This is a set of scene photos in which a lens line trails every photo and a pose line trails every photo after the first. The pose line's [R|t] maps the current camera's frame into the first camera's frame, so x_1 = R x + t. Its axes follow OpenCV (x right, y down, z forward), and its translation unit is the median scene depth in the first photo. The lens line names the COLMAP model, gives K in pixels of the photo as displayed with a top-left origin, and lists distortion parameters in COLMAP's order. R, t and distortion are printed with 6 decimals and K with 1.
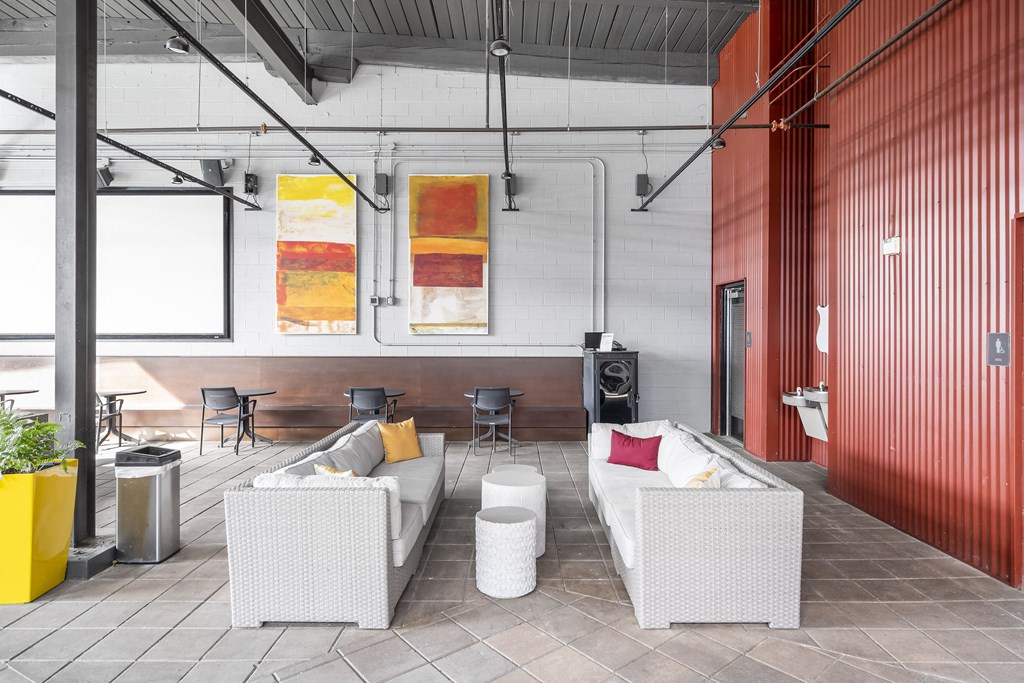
lens RADIAL K [[621.1, 0, 511.1], [0, 621.1, 329.1], [0, 0, 1]] dist [-0.002543, -0.000717]
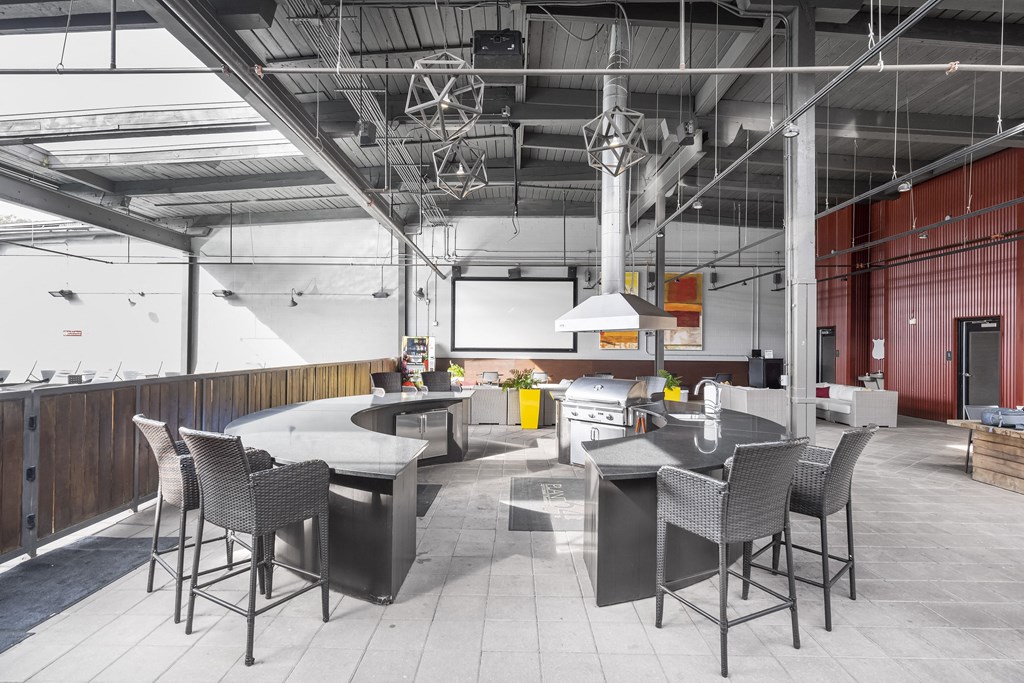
lens RADIAL K [[555.2, 0, 509.7], [0, 555.2, 345.2], [0, 0, 1]] dist [-0.002360, 0.000436]
pose [[0.999944, 0.007518, -0.007478, -0.666578], [-0.007515, 0.999972, 0.000352, -0.003401], [0.007480, -0.000296, 0.999972, -0.857719]]
